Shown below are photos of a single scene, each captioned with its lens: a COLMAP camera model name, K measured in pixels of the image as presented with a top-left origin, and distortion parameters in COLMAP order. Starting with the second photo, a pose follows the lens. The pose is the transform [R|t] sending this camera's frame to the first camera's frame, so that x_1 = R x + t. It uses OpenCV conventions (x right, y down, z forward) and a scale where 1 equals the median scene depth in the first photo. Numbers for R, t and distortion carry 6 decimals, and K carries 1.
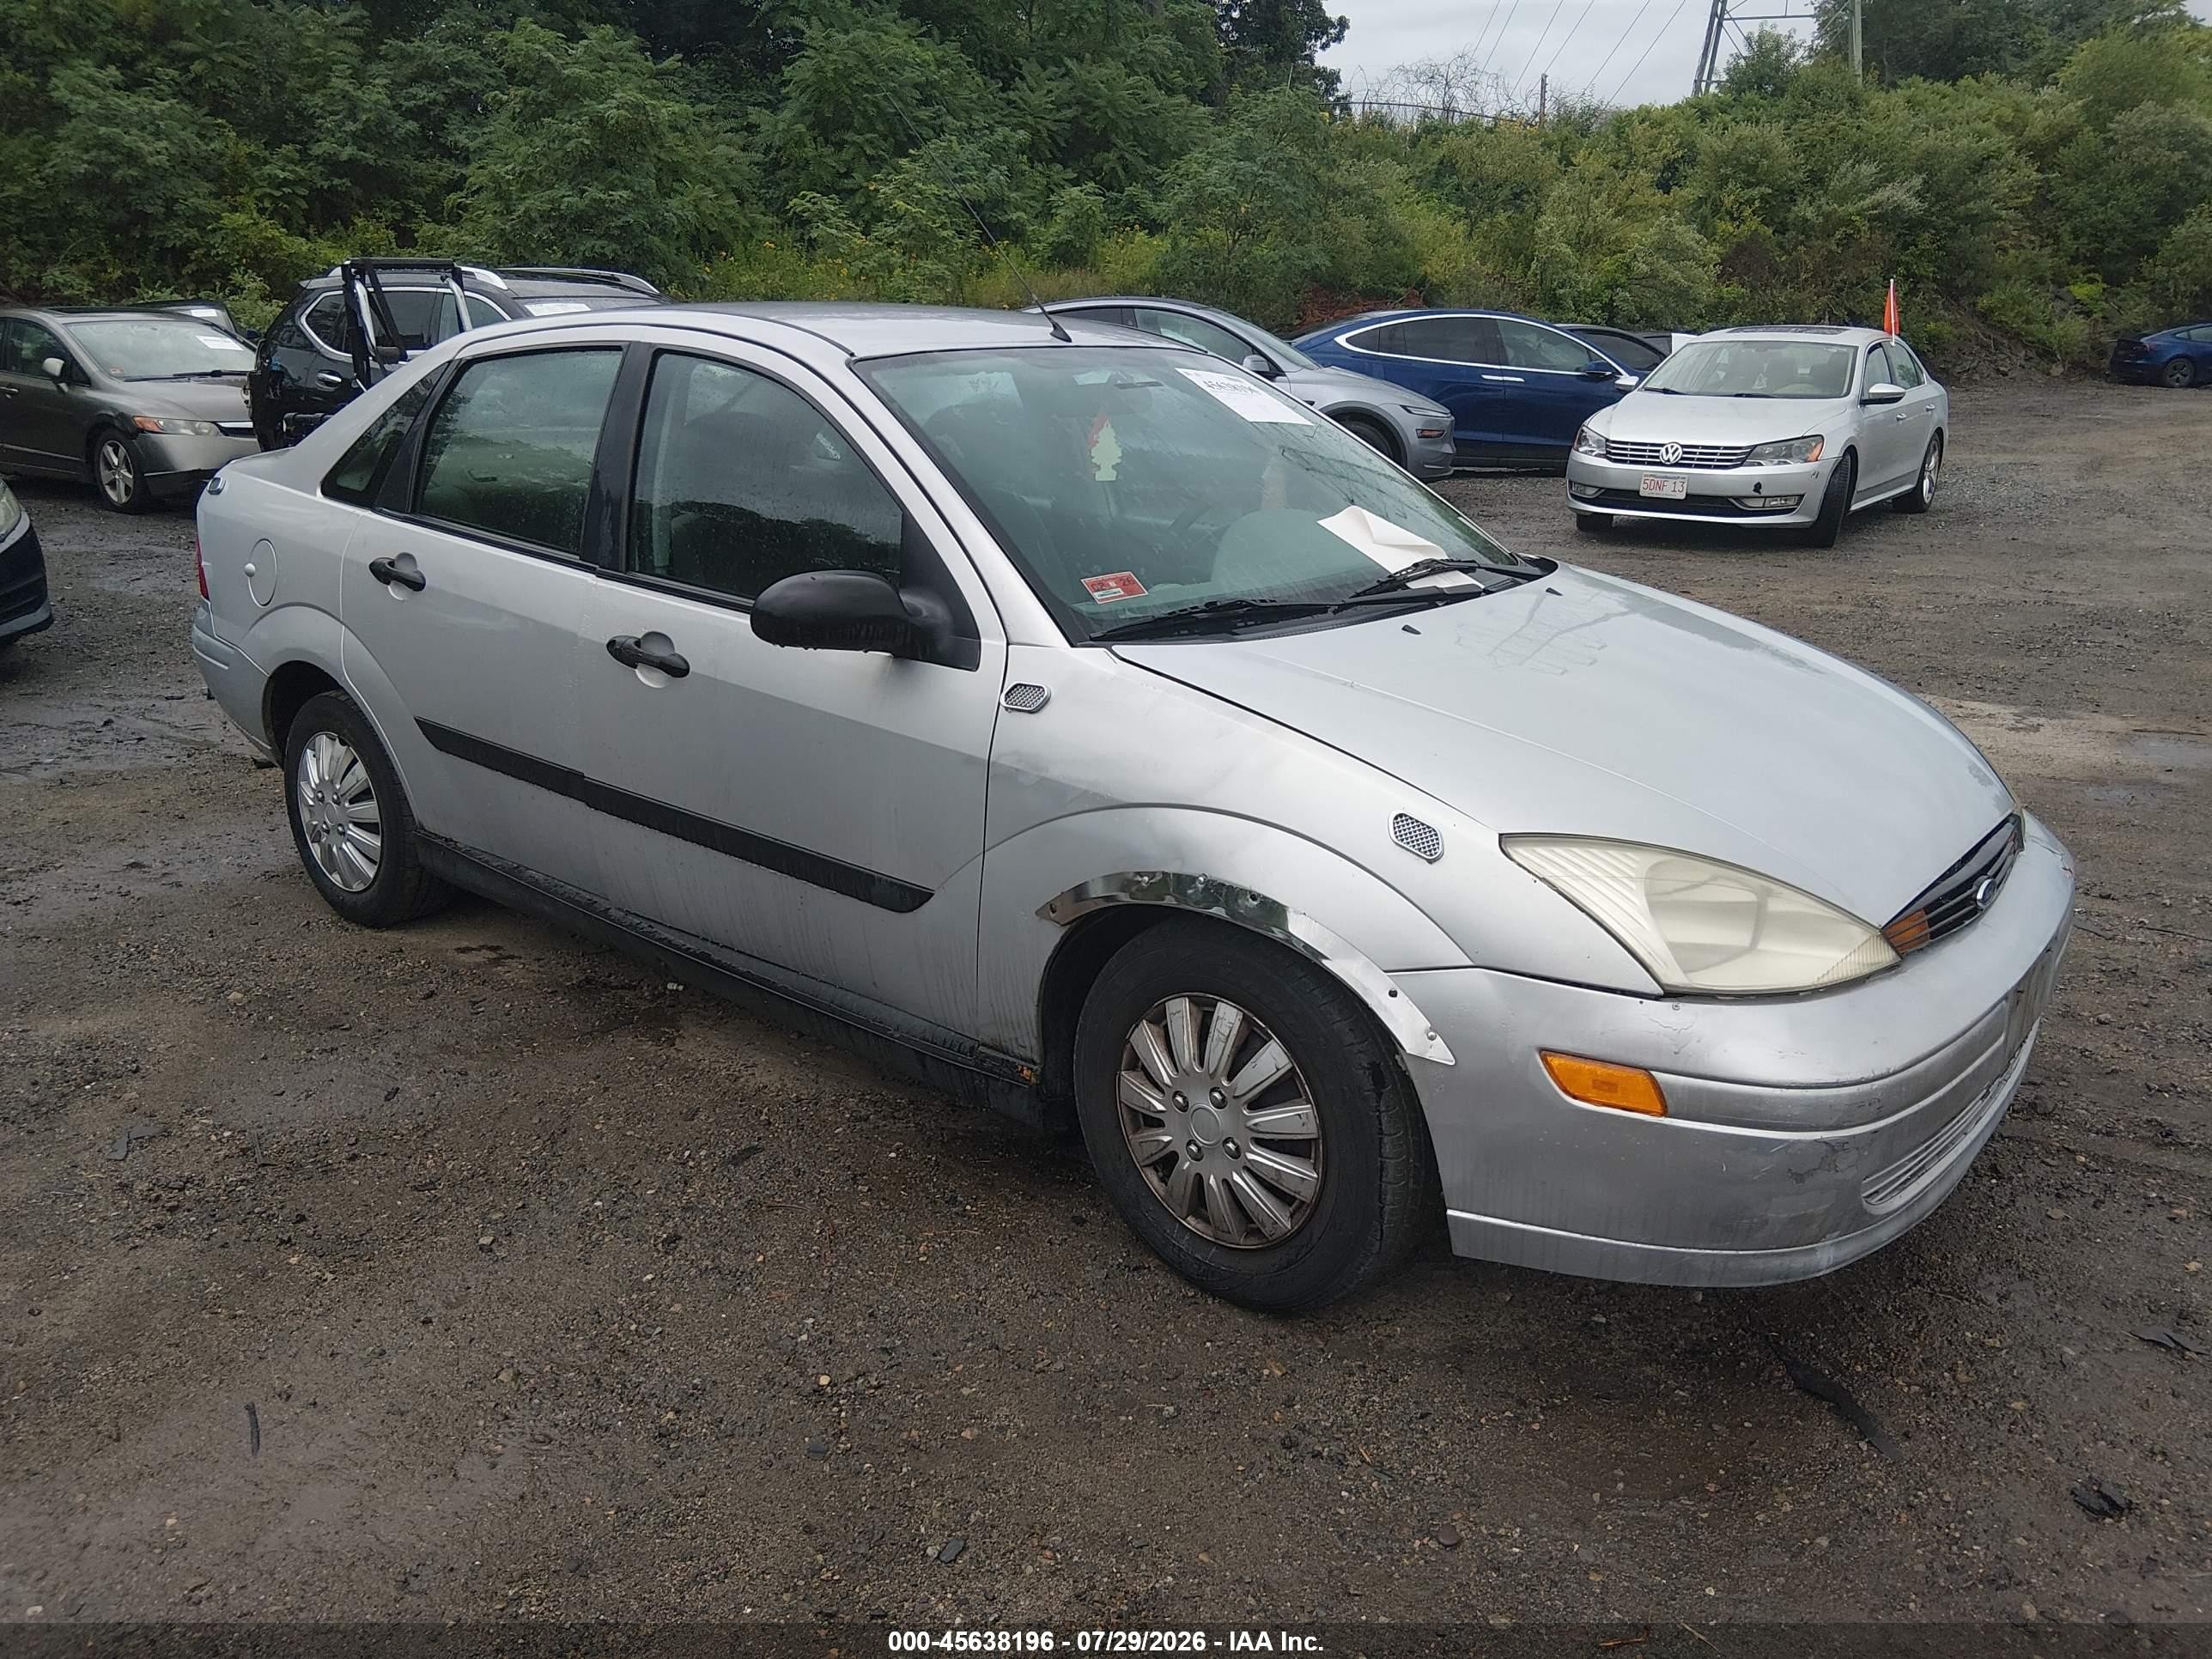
lens RADIAL K [[1764.6, 0, 1106.0], [0, 1764.6, 829.5], [0, 0, 1]] dist [0.032704, -0.001745]
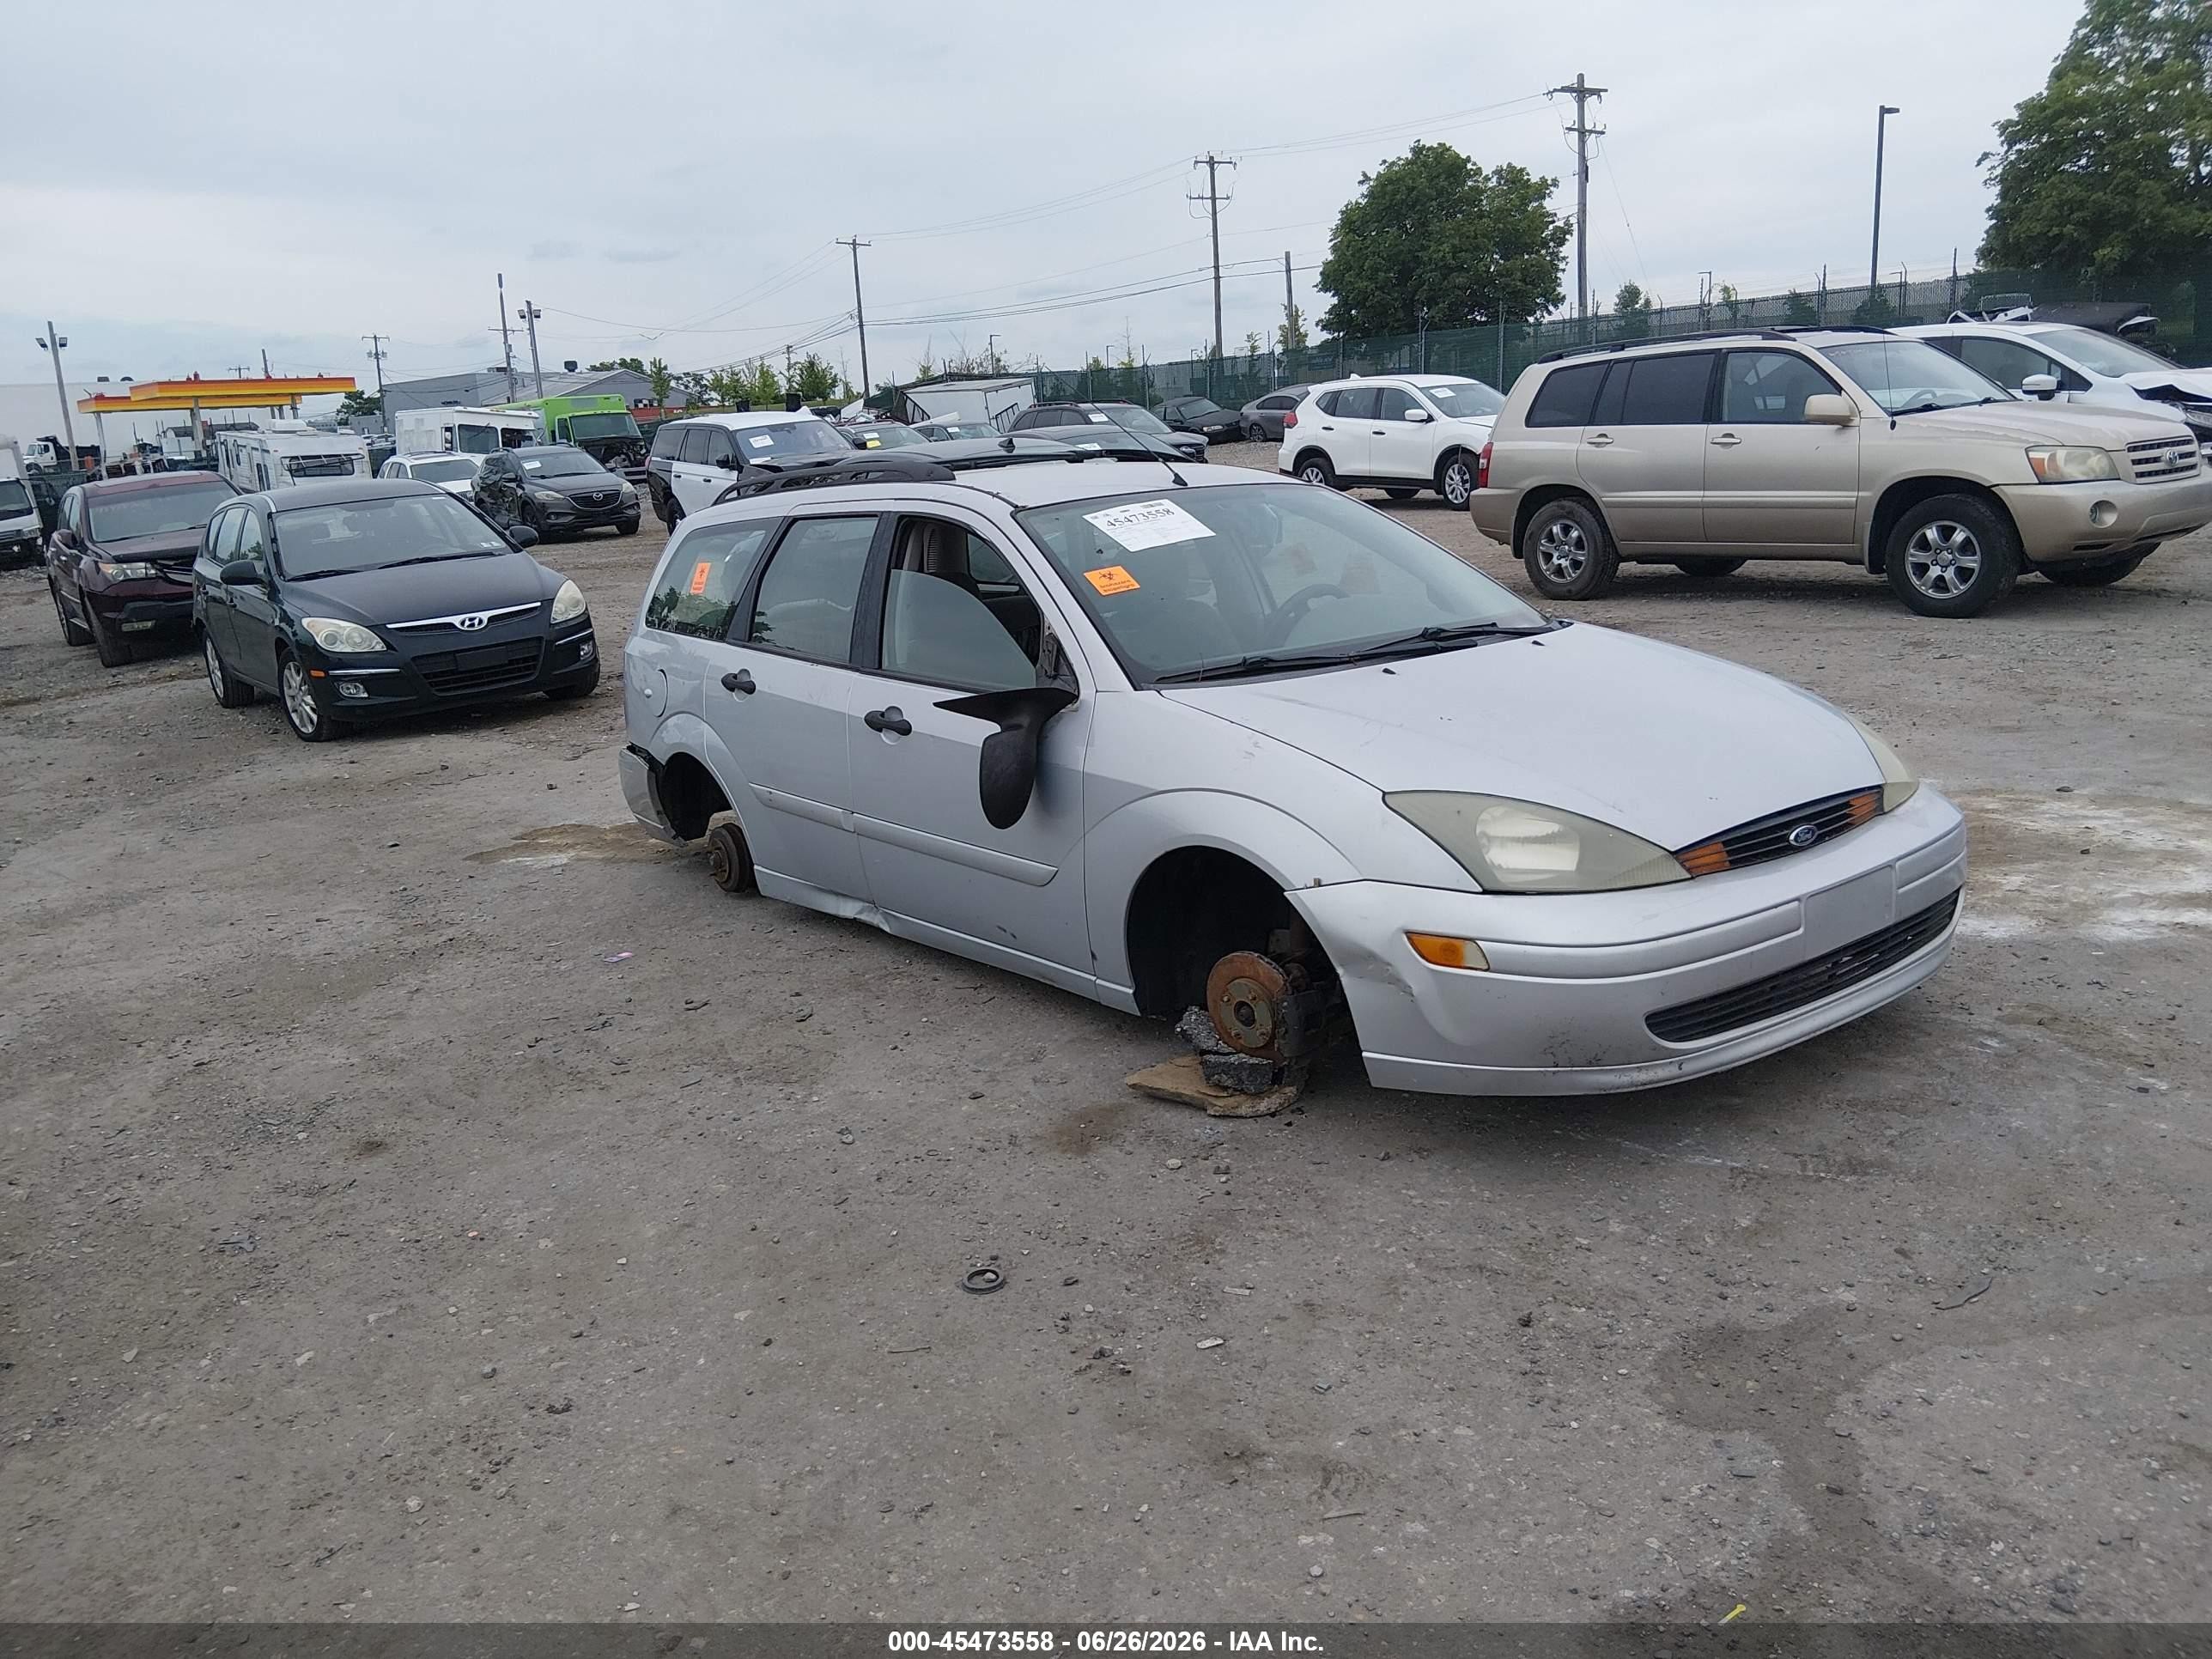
lens RADIAL K [[1764.6, 0, 1106.0], [0, 1764.6, 829.5], [0, 0, 1]] dist [0.032704, -0.001745]
pose [[0.972319, -0.038674, -0.230433, 0.283586], [0.021369, 0.996792, -0.077126, 0.120213], [0.232676, 0.070067, 0.970027, -0.405544]]
